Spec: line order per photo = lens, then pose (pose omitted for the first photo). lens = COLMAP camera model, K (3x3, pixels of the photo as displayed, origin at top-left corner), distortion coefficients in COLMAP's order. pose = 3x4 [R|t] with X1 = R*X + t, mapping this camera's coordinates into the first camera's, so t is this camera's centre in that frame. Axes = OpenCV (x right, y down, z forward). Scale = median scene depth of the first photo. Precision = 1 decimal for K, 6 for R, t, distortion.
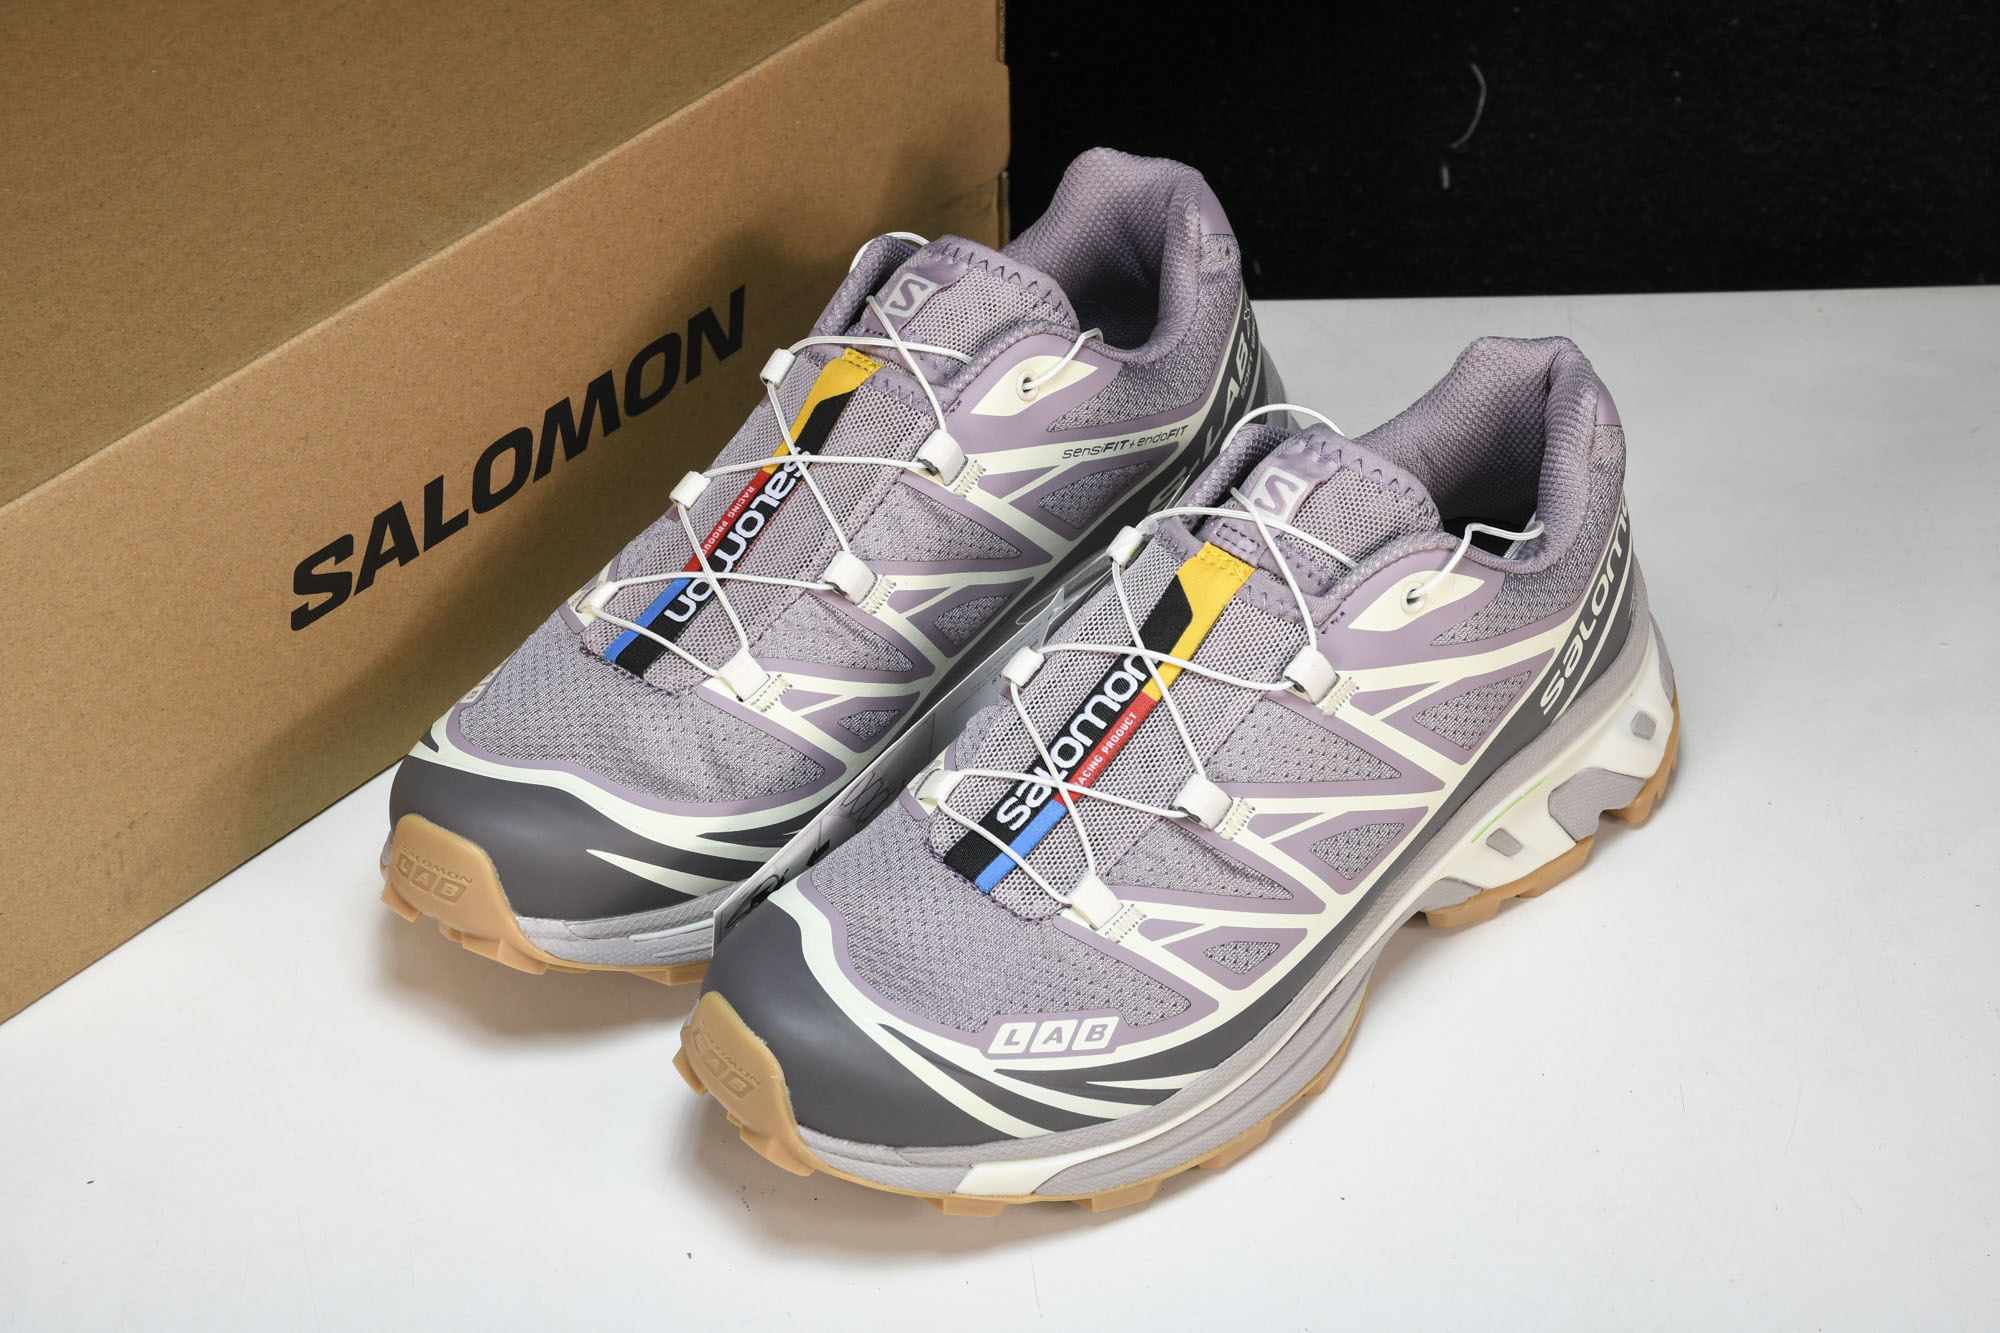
lens RADIAL K [[5803.9, 0, 922.7], [0, 5803.9, 587.9], [0, 0, 1]] dist [0.663816, 0.000000]
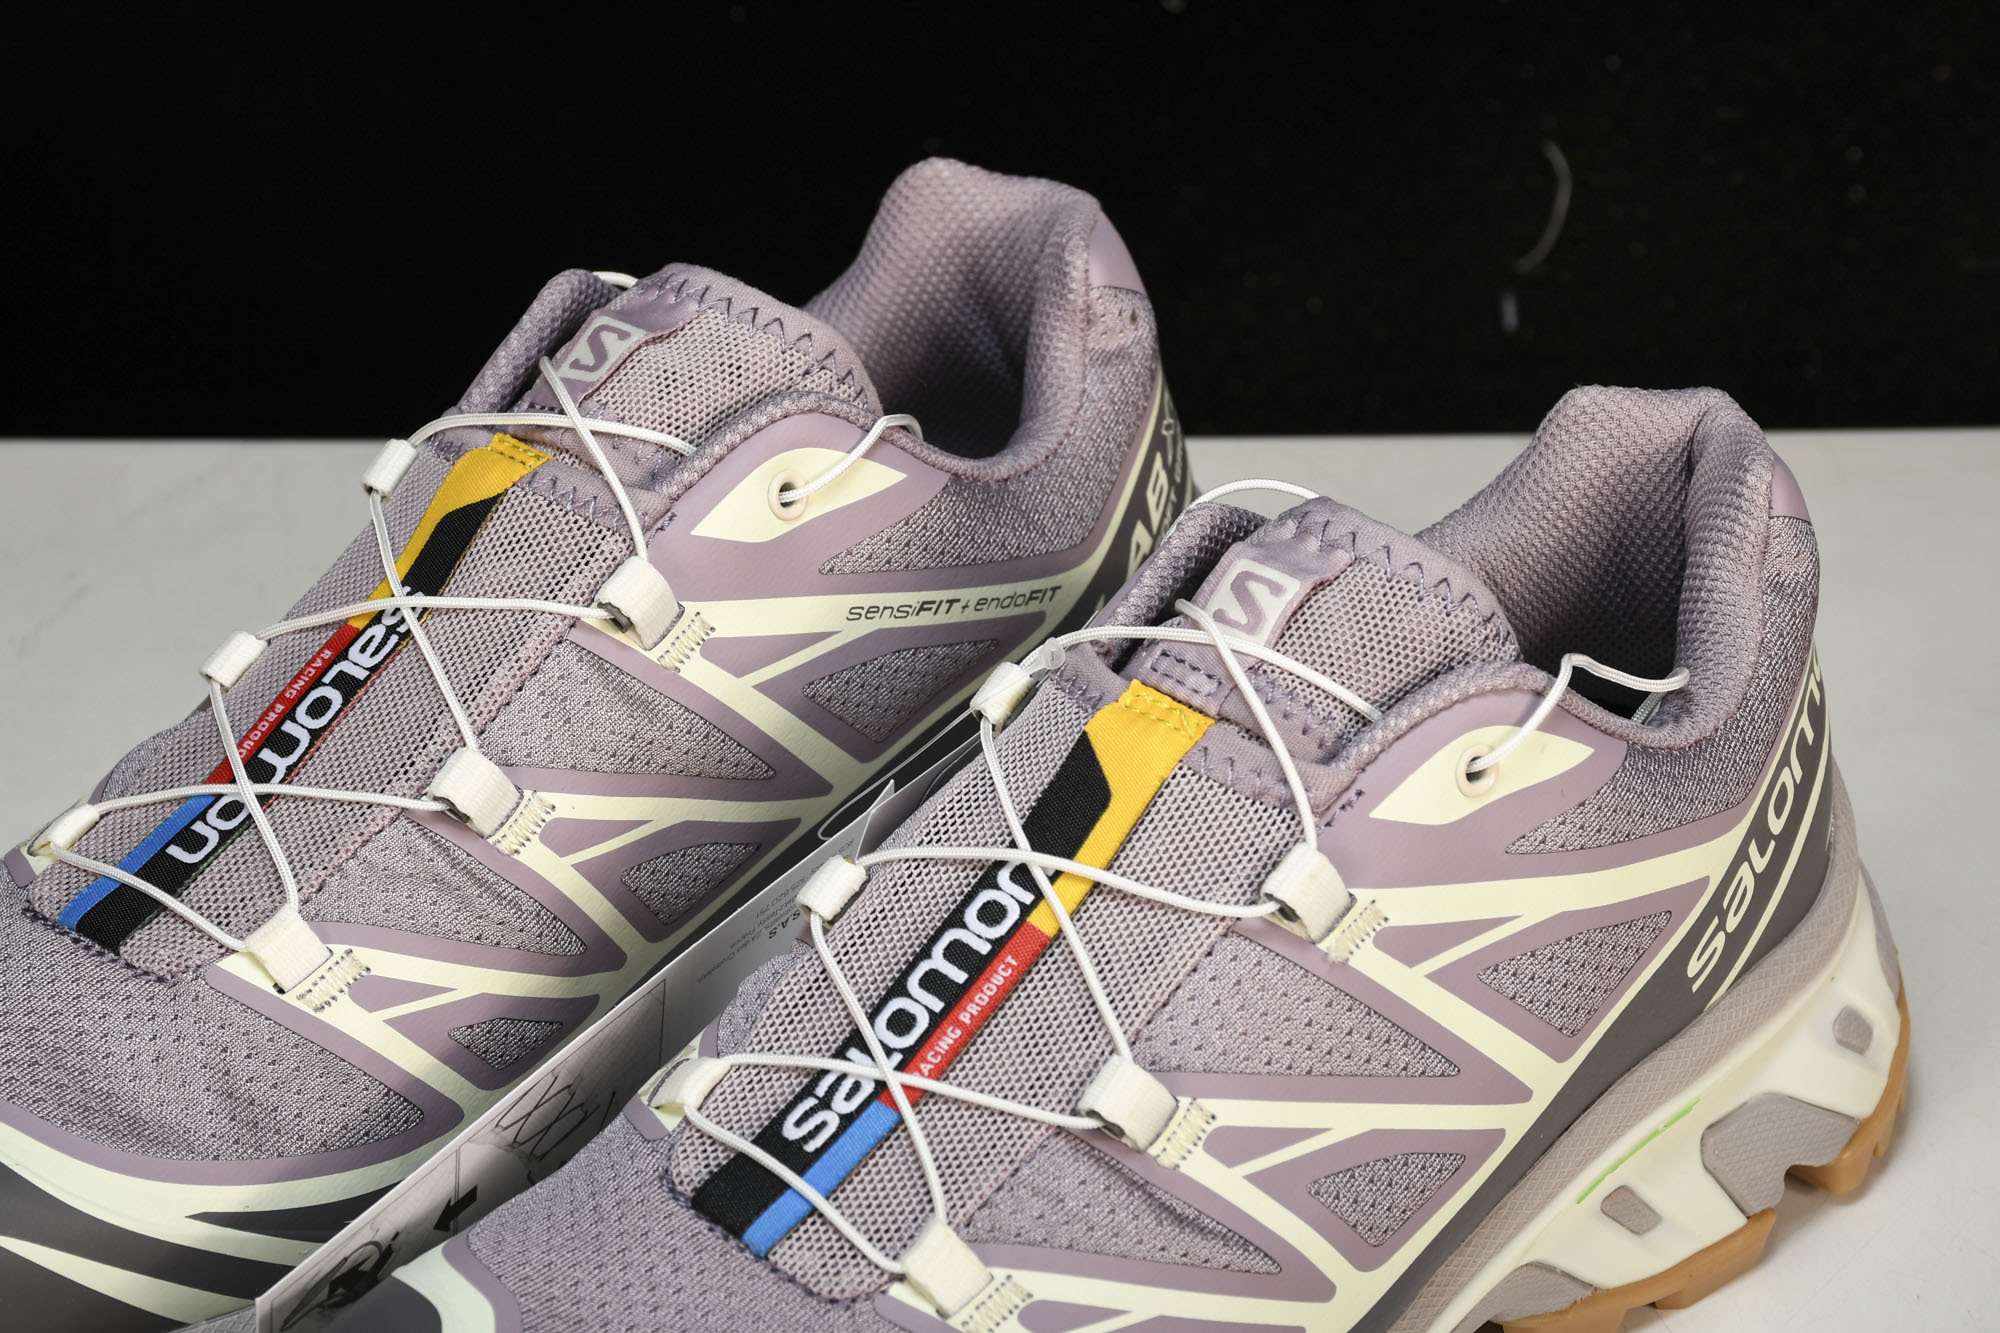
lens RADIAL K [[6736.8, 0, 909.7], [0, 6736.8, 536.7], [0, 0, 1]] dist [0.659900, 0.000000]
pose [[0.999992, 0.002050, 0.003465, 0.022882], [-0.001662, 0.994099, -0.108465, 0.053289], [-0.003666, 0.108458, 0.994094, 0.299771]]
